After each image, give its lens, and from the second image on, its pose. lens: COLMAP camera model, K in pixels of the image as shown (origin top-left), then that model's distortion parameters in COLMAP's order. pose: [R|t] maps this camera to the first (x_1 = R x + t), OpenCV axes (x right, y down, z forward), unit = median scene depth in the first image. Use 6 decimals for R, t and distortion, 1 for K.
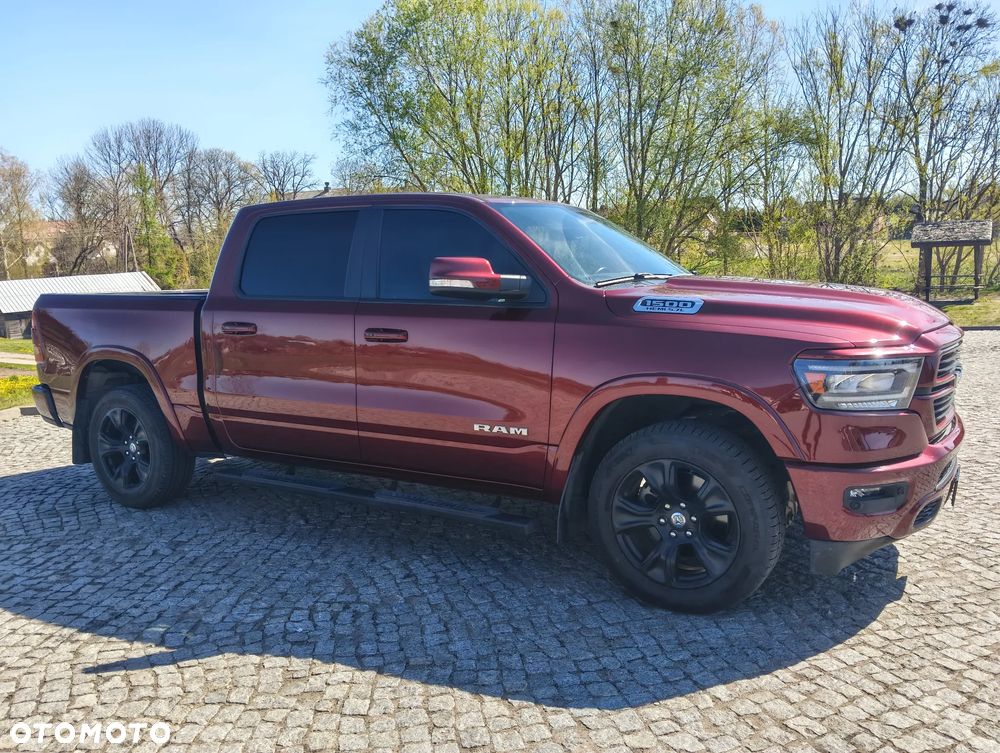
lens RADIAL K [[807.7, 0, 495.0], [0, 807.7, 382.5], [0, 0, 1]] dist [0.032347, -0.088499]
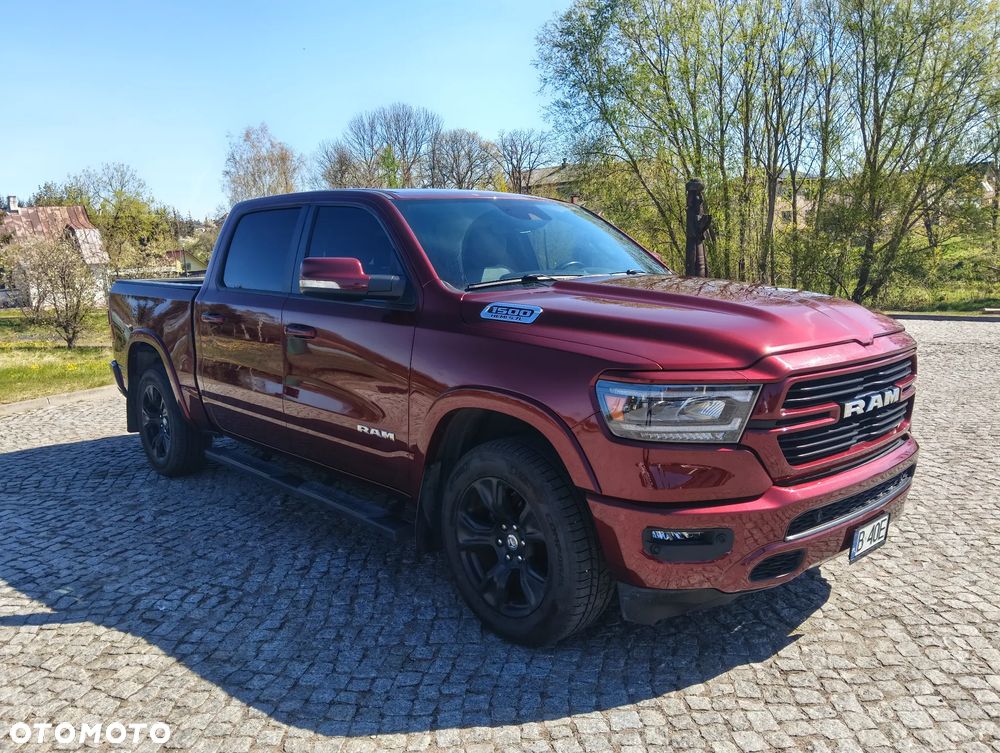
lens RADIAL K [[807.7, 0, 497.8], [0, 807.7, 371.8], [0, 0, 1]] dist [0.032347, -0.088499]
pose [[0.959670, 0.044958, -0.277509, 0.443559], [-0.040173, 0.998930, 0.022907, -0.046321], [0.278242, -0.010835, 0.960450, 0.097052]]
